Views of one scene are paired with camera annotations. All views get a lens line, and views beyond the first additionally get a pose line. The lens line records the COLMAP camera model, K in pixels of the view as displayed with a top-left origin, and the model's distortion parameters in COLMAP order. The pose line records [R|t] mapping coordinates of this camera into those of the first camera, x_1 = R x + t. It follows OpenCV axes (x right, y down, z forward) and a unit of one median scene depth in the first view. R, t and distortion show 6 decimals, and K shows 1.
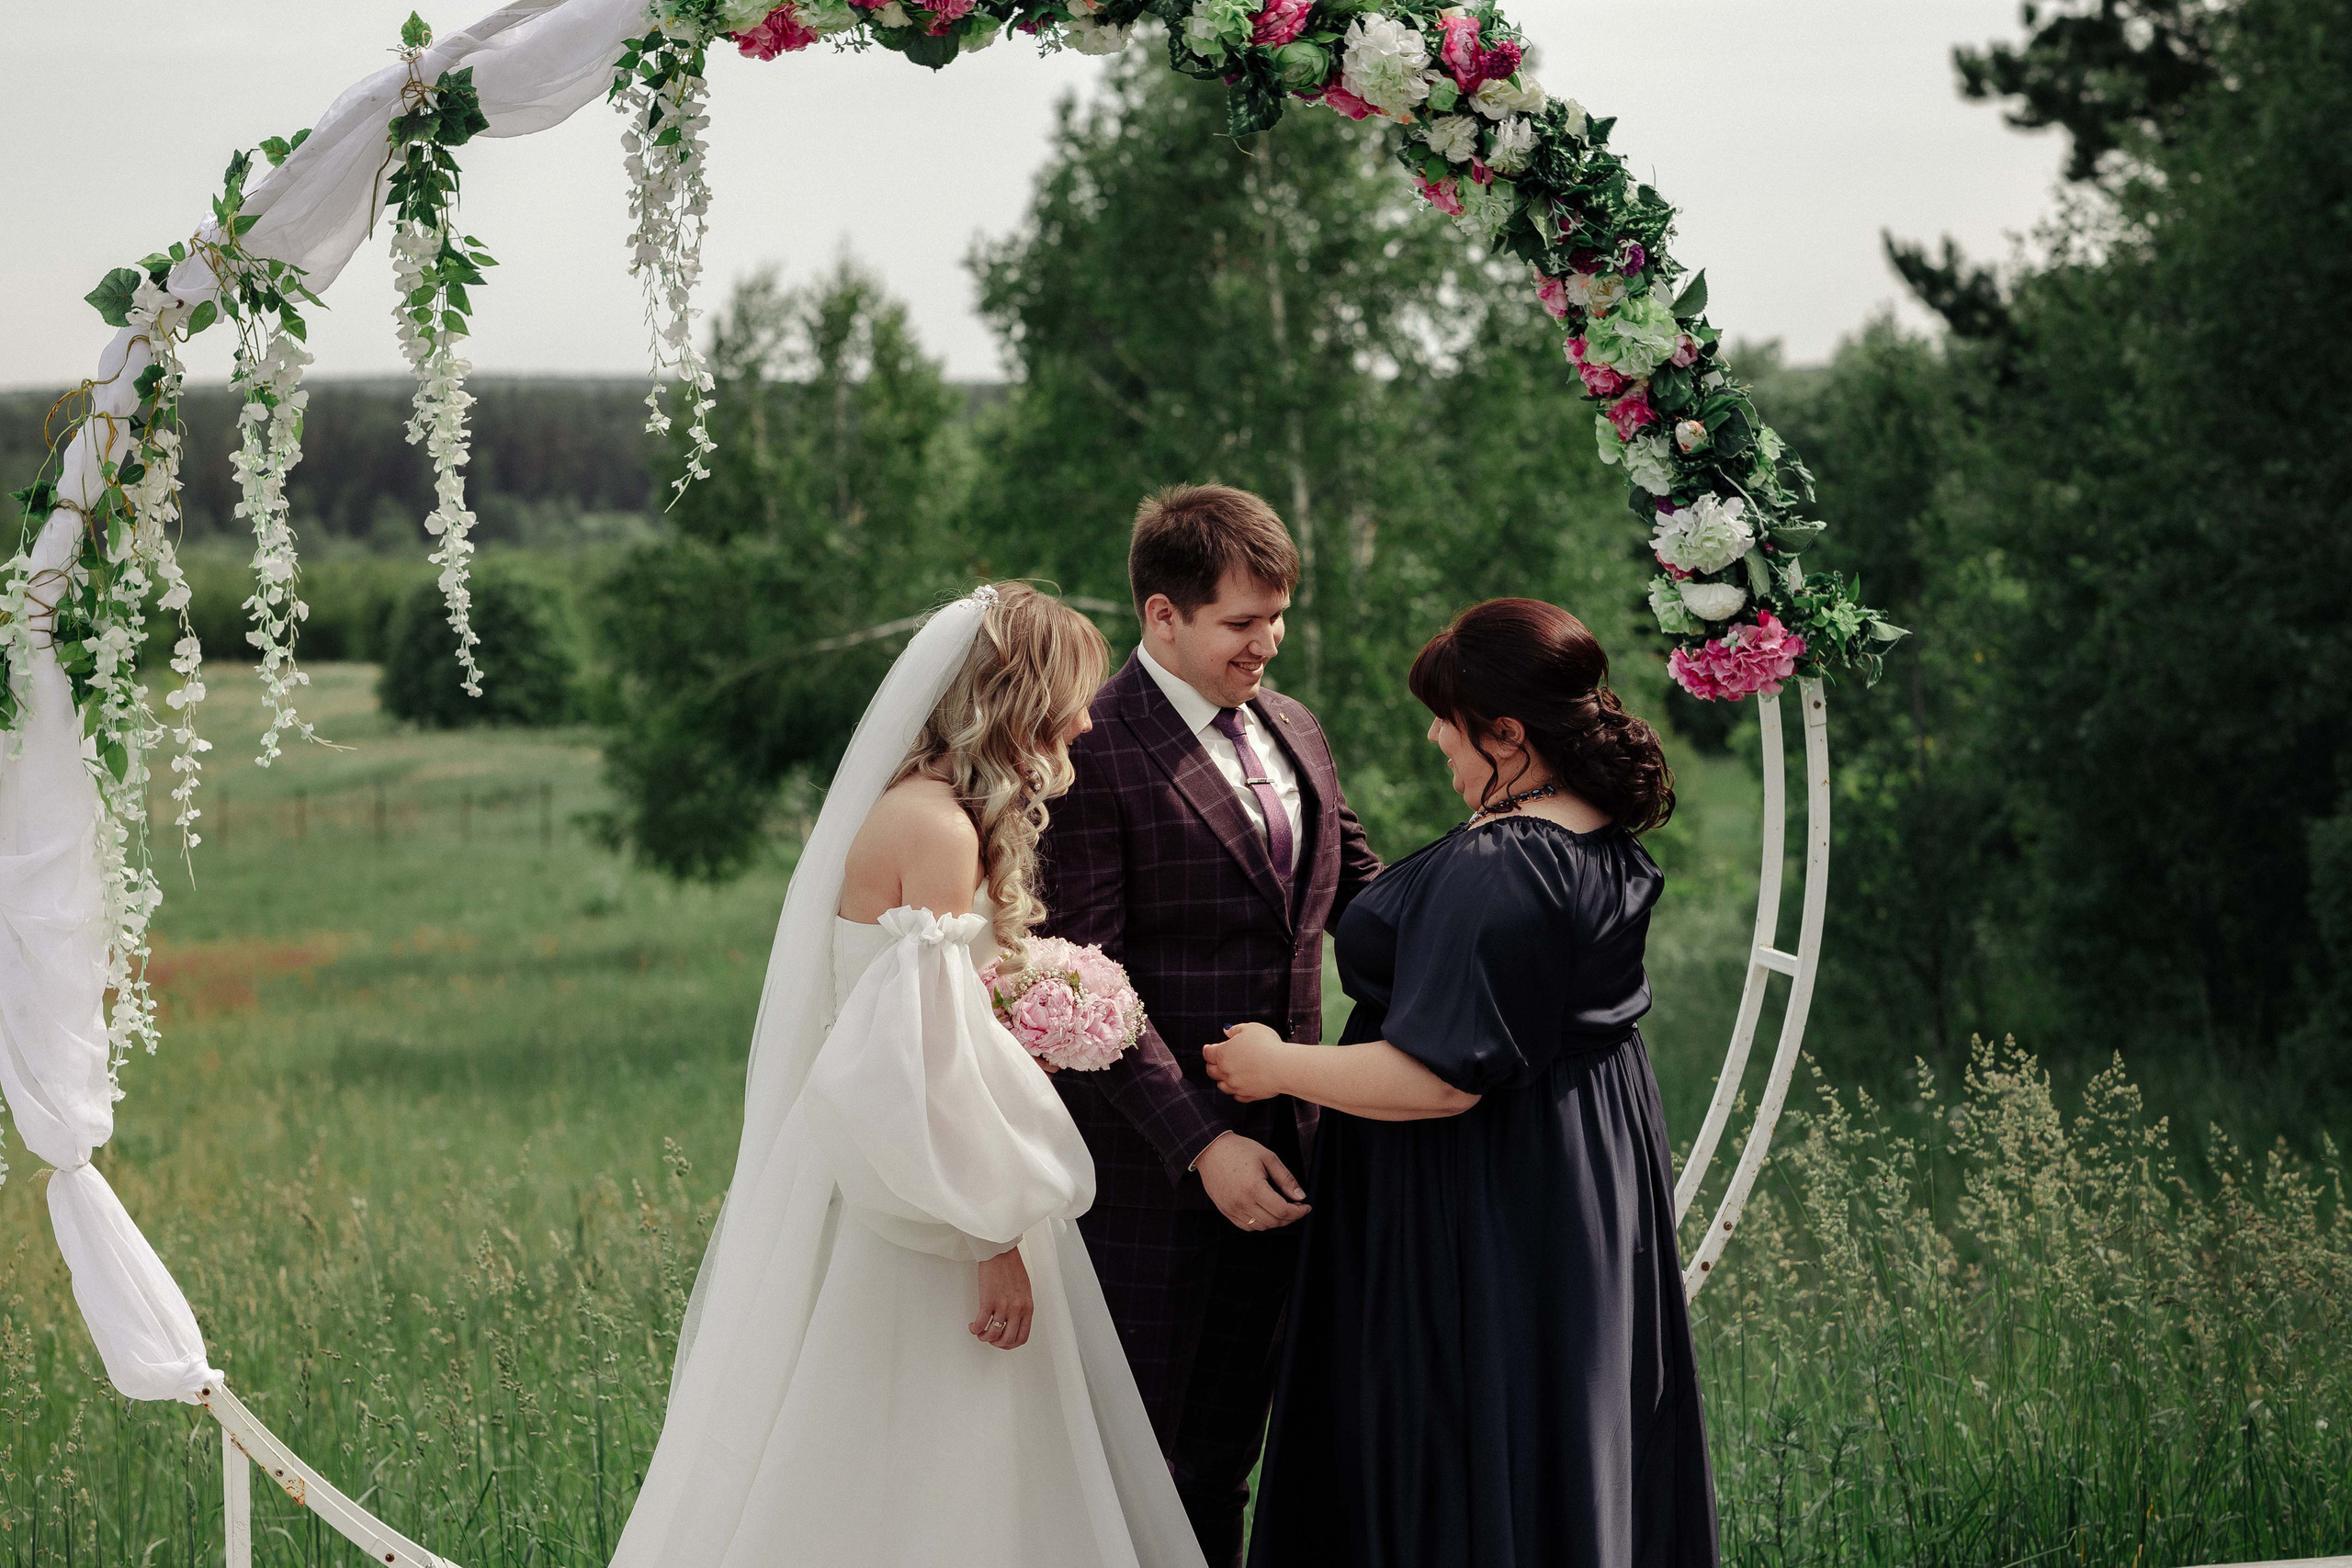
lens RADIAL K [[6003.2, 0, 1176.0], [0, 6003.2, 784.0], [0, 0, 1]] dist [-0.148109, -0.453288]
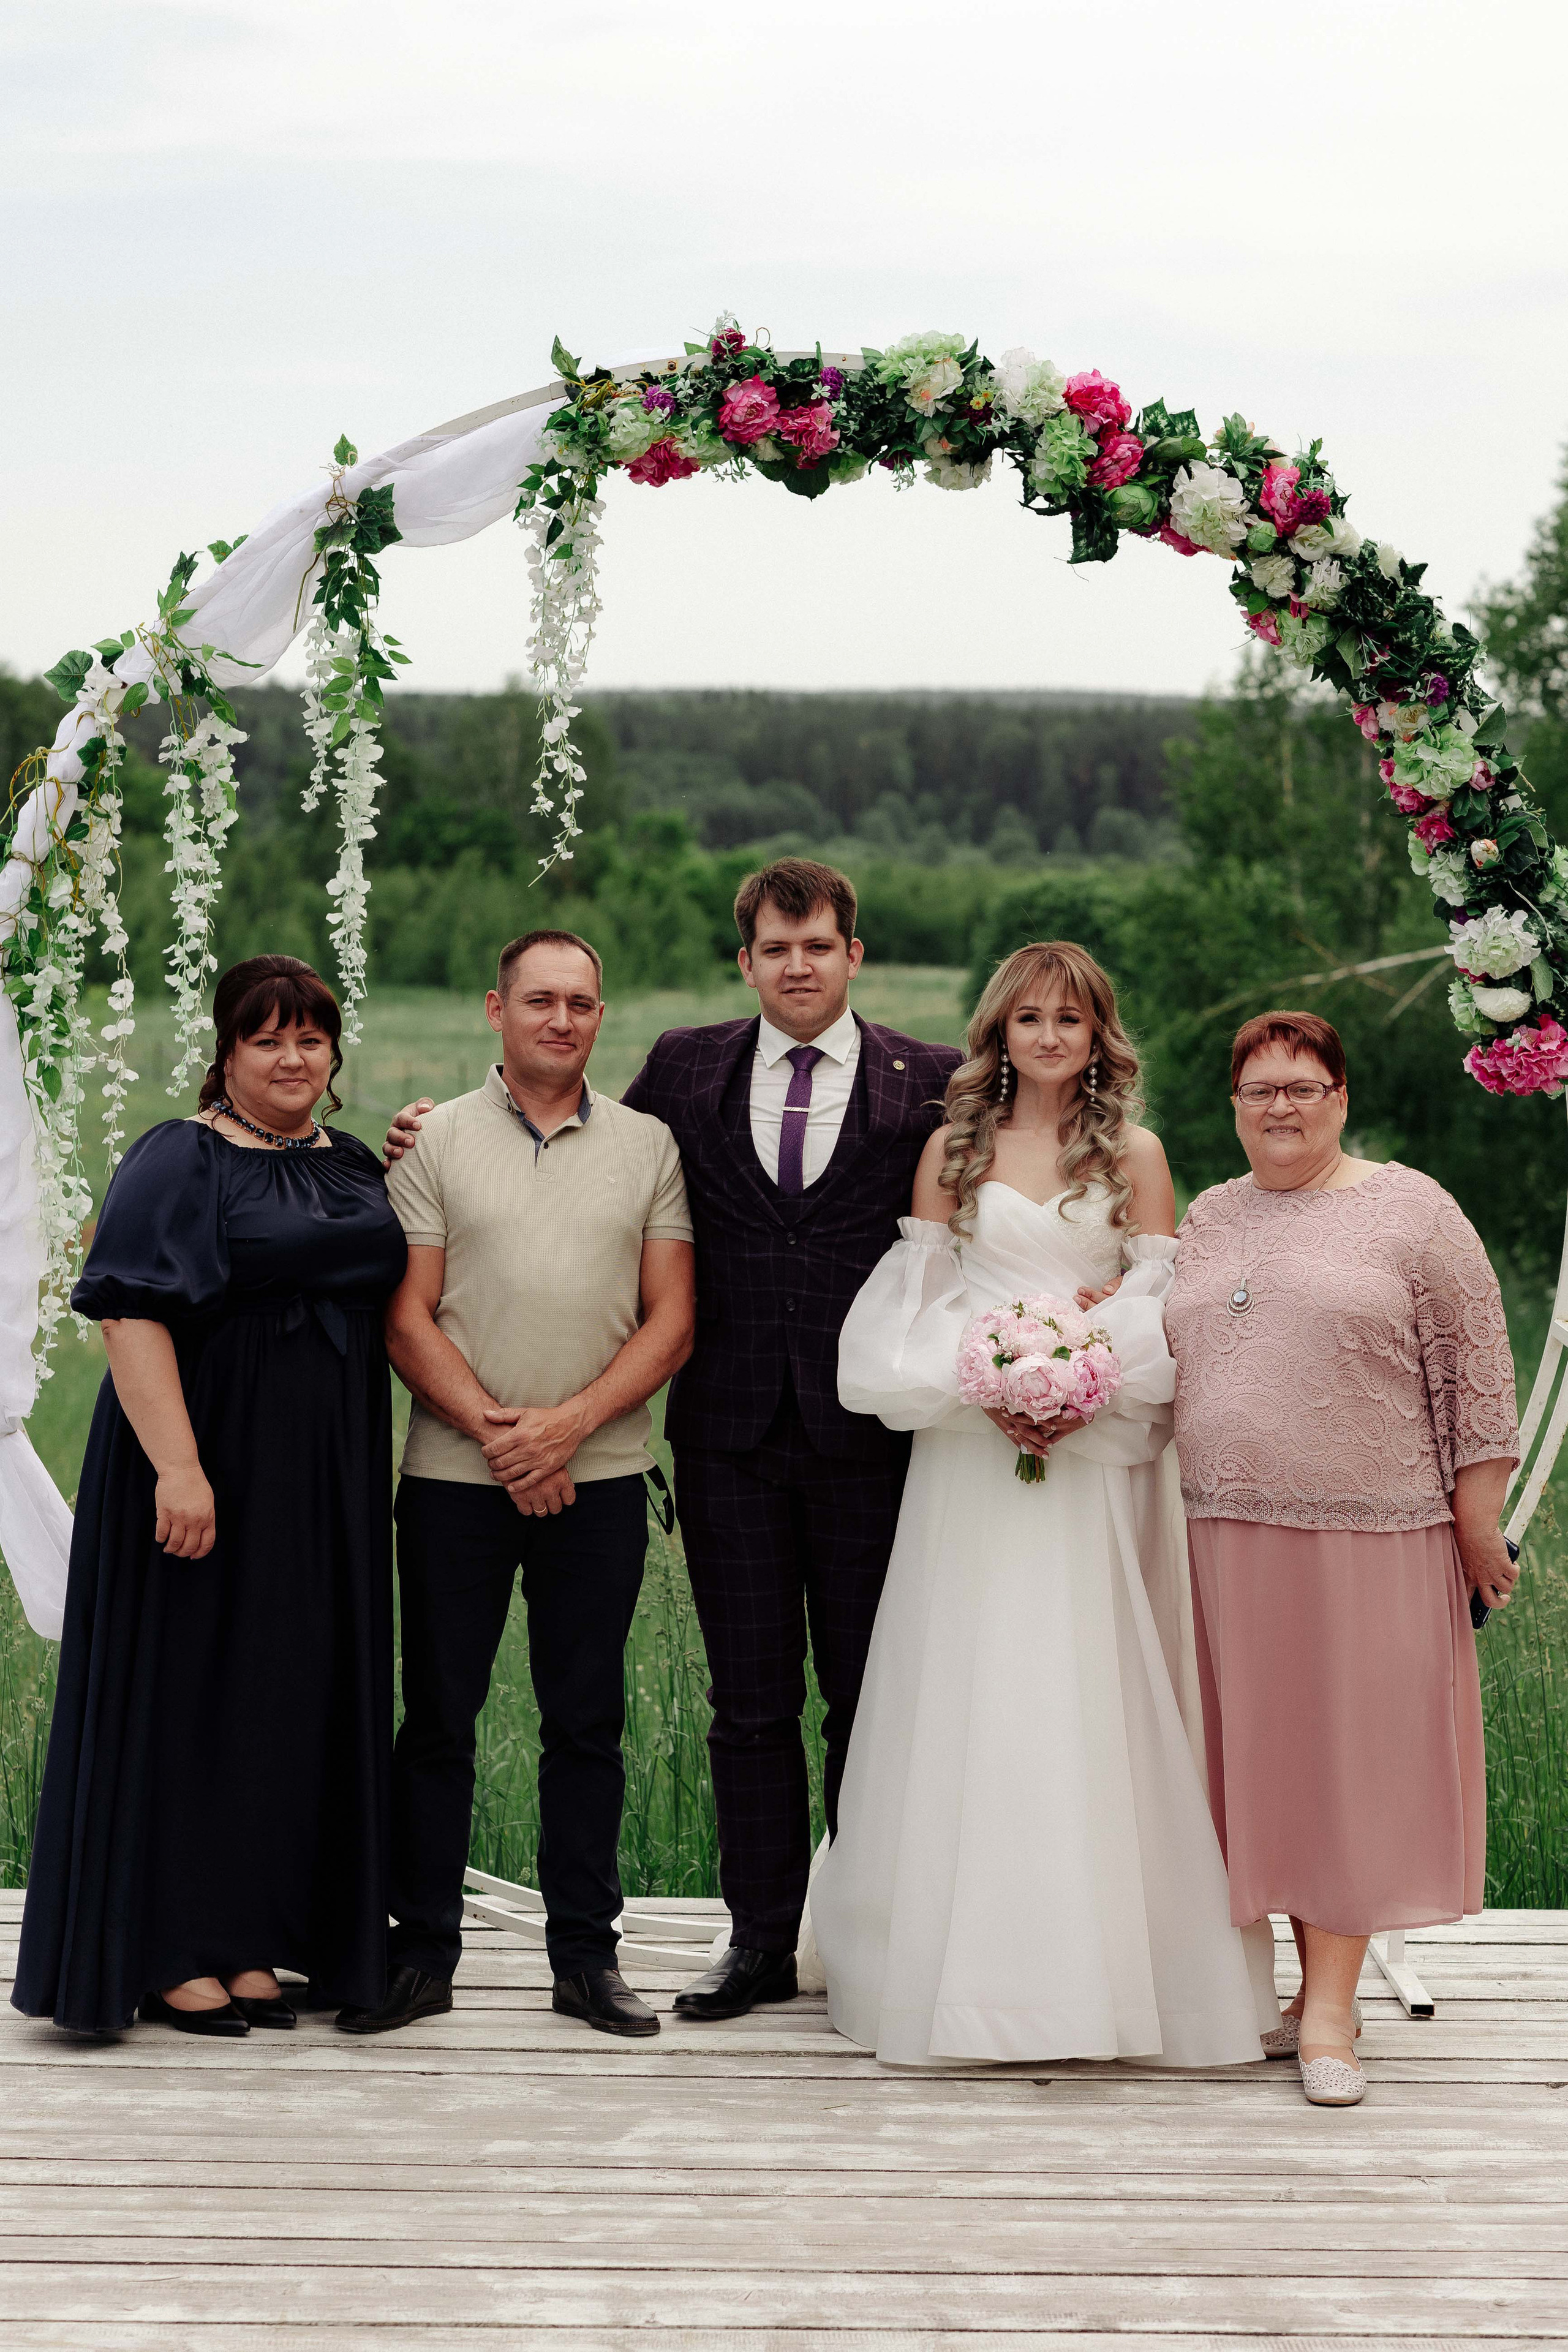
lens RADIAL K [[6003.8, 0, 870.6], [0, 6003.8, 1177.1], [0, 0, 1]] dist [-0.148109, -0.453288]
pose [[0.985578, 0.050128, -0.161626, 0.158449], [-0.048050, 0.998705, 0.016739, -0.012036], [0.162256, -0.008731, 0.986710, -0.103795]]
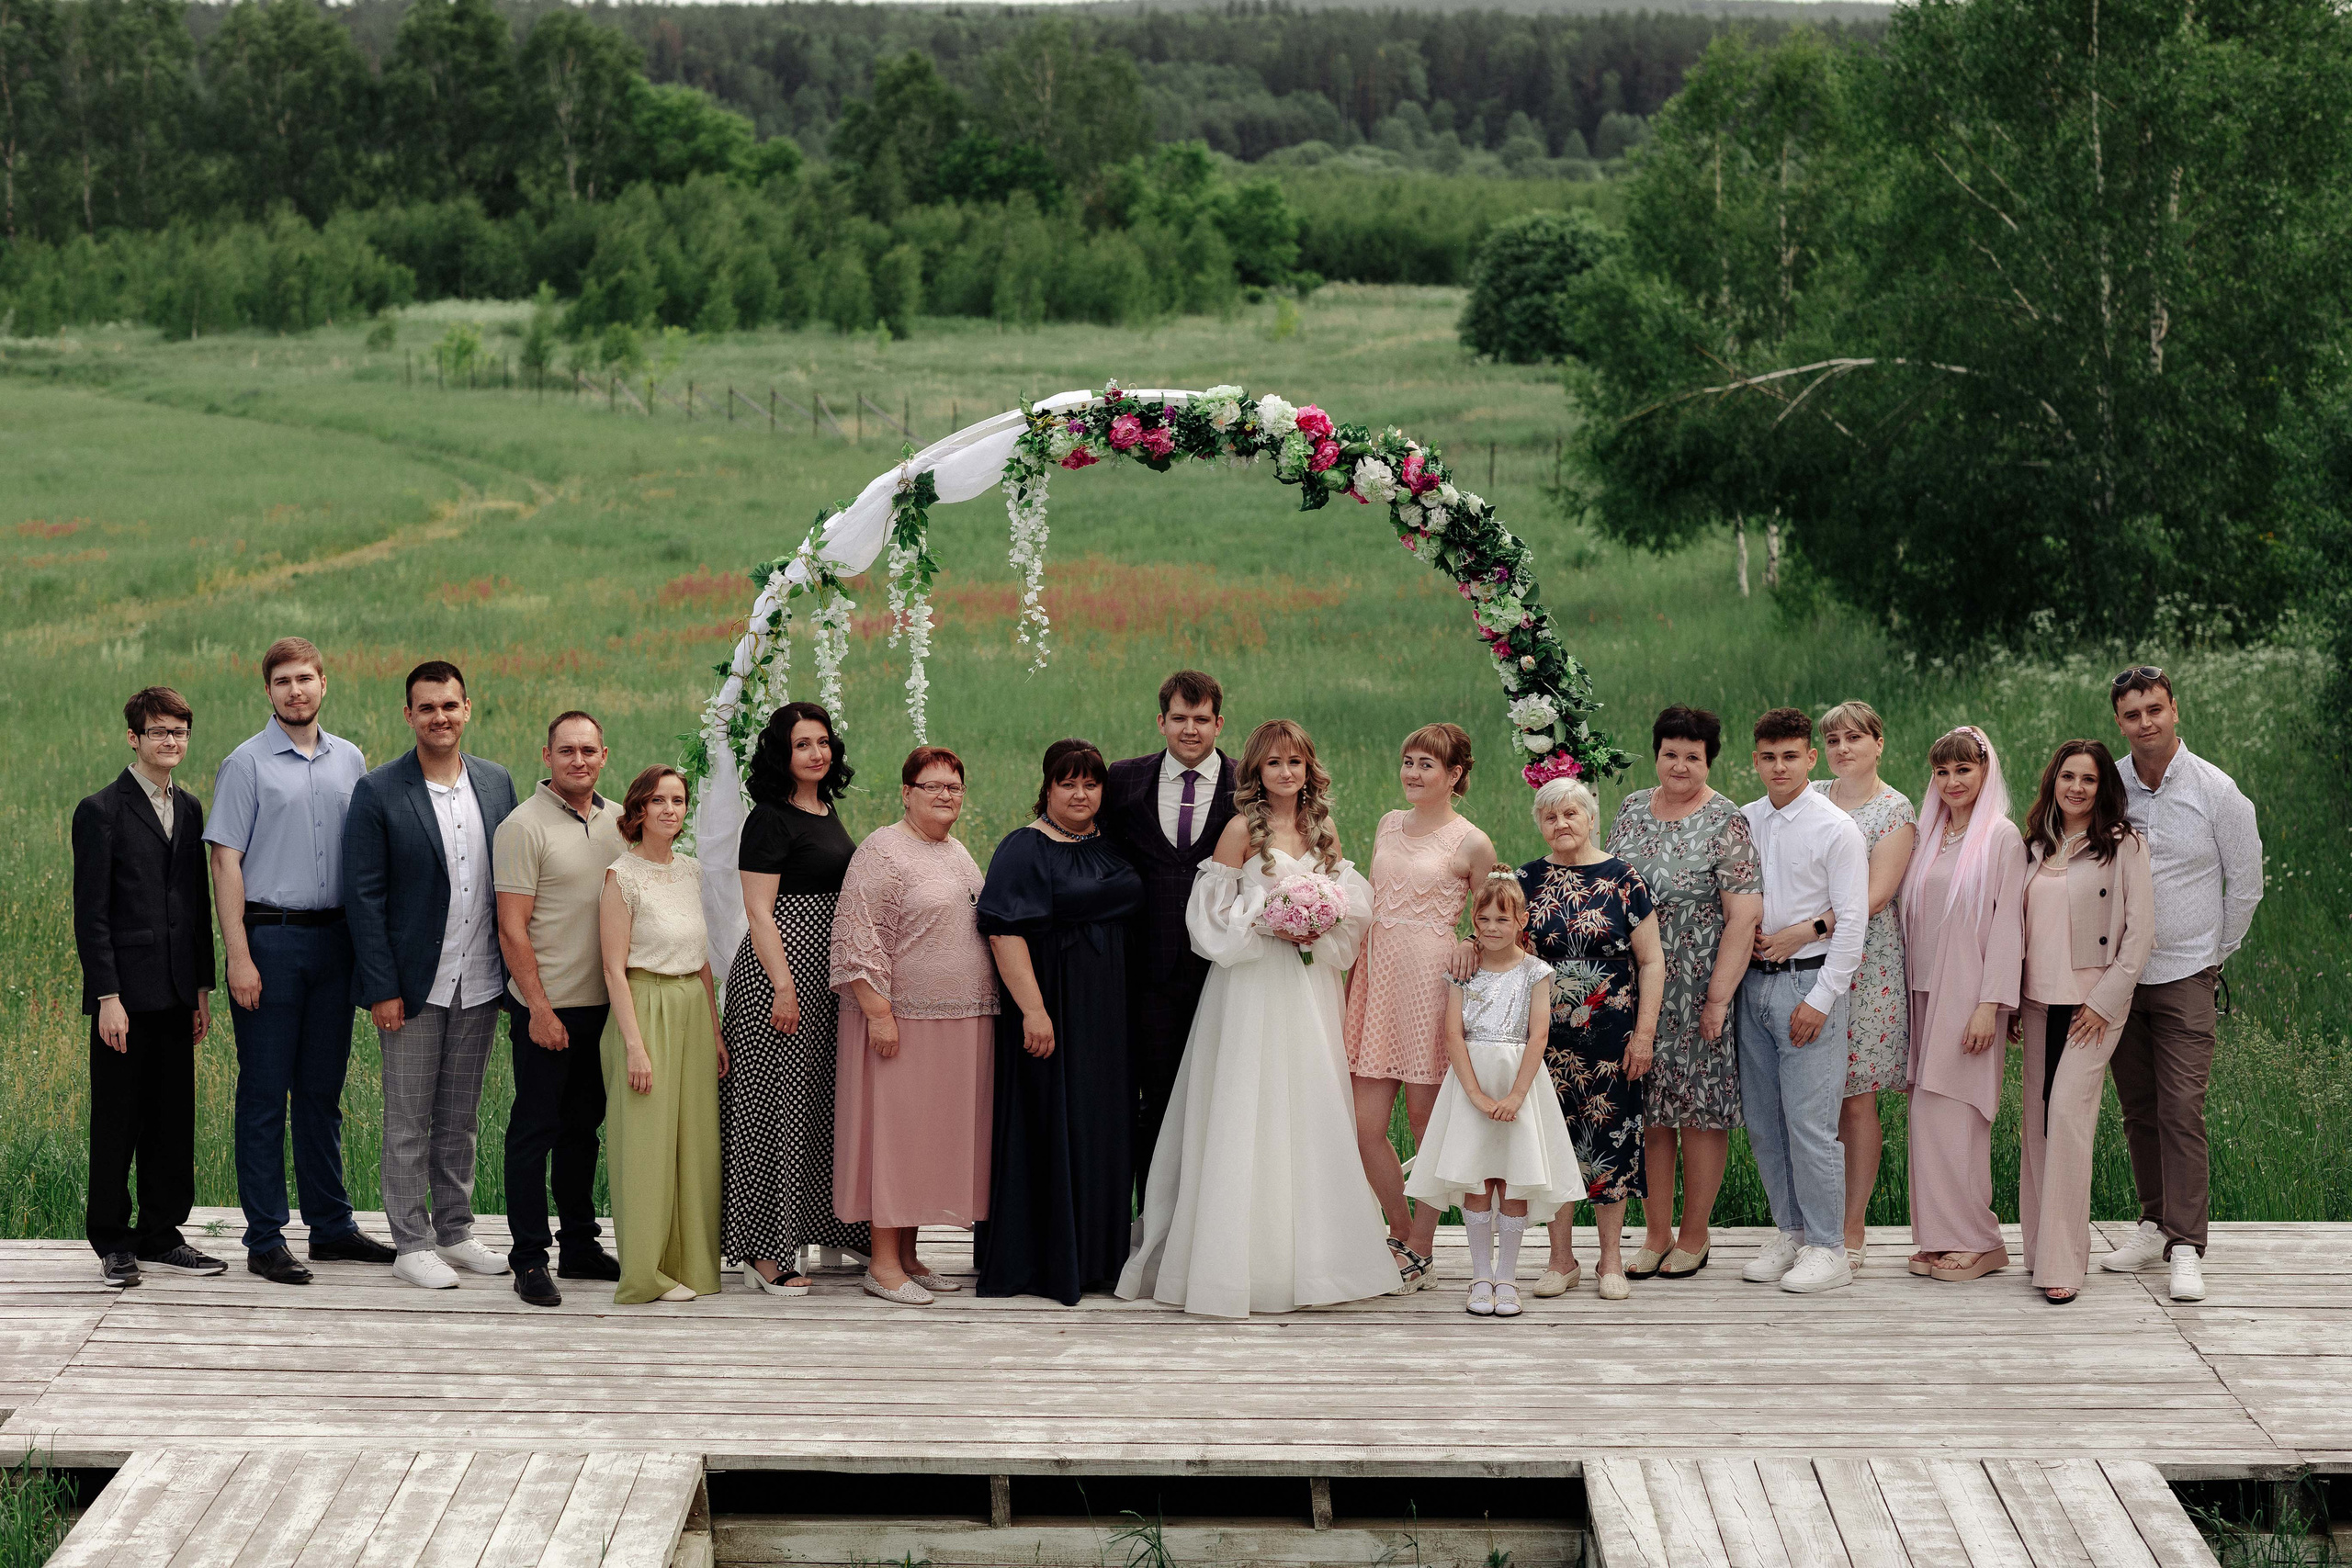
lens RADIAL K [[6151.2, 0, 1065.4], [0, 6151.2, 783.5], [0, 0, 1]] dist [-0.808628, -0.005498]
pose [[0.974719, 0.053465, -0.216942, 0.391645], [-0.036216, 0.995914, 0.082724, -0.186524], [0.220479, -0.072775, 0.972673, -1.067249]]
